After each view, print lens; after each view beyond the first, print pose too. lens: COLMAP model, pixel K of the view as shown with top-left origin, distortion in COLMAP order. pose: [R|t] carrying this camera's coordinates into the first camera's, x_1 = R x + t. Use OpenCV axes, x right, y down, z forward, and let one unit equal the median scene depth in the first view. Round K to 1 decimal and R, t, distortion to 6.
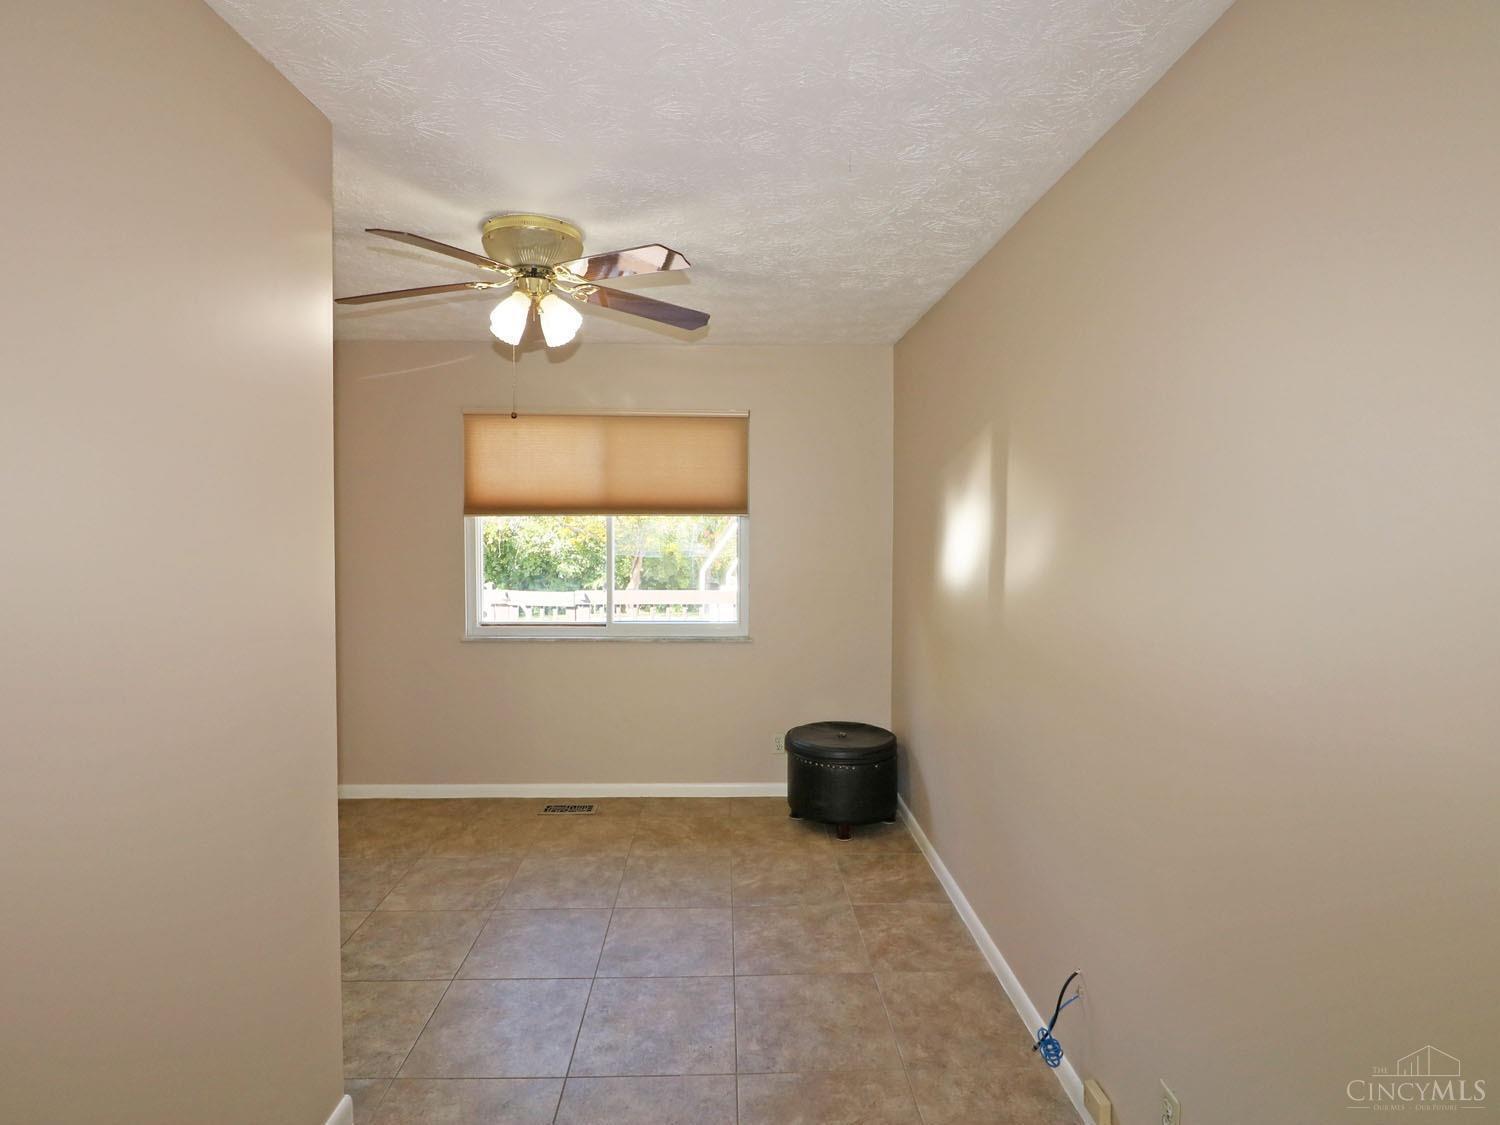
lens RADIAL K [[782.1, 0, 755.6], [0, 782.1, 555.1], [0, 0, 1]] dist [-0.002913, -0.017079]
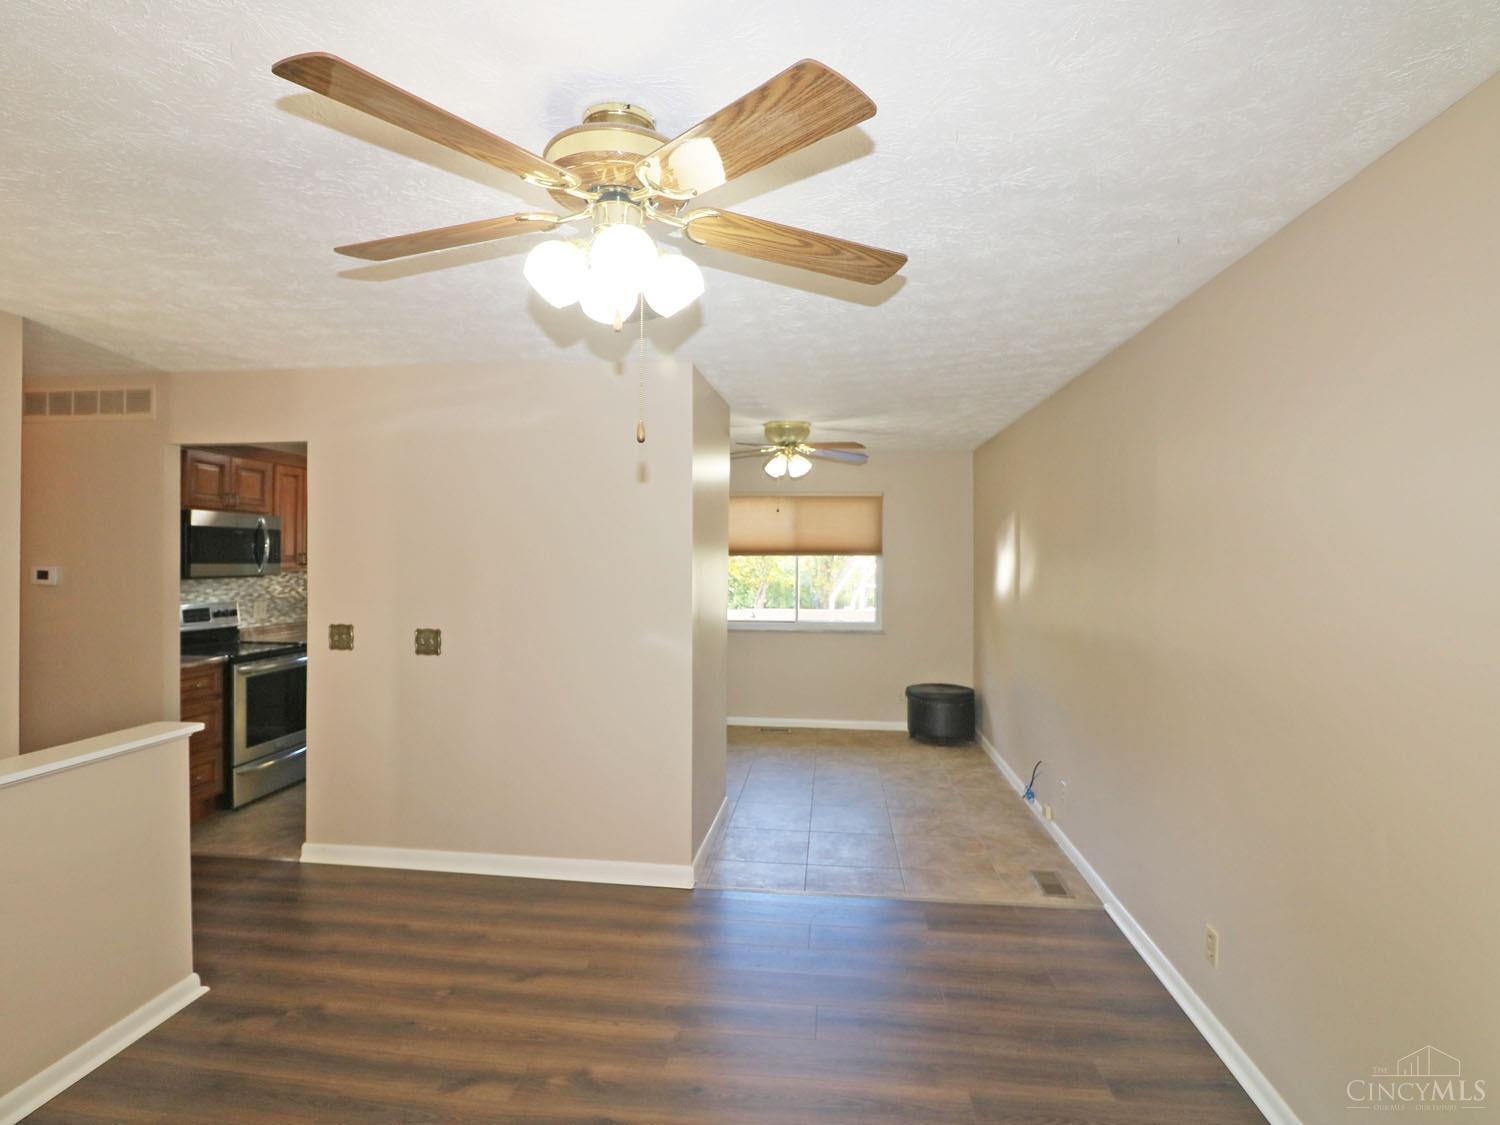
lens RADIAL K [[782.1, 0, 755.6], [0, 782.1, 555.1], [0, 0, 1]] dist [-0.002913, -0.017079]
pose [[0.990170, -0.000897, -0.139866, -0.048966], [-0.005254, 0.999035, -0.043601, 0.023692], [0.139771, 0.043908, 0.989210, -0.752112]]
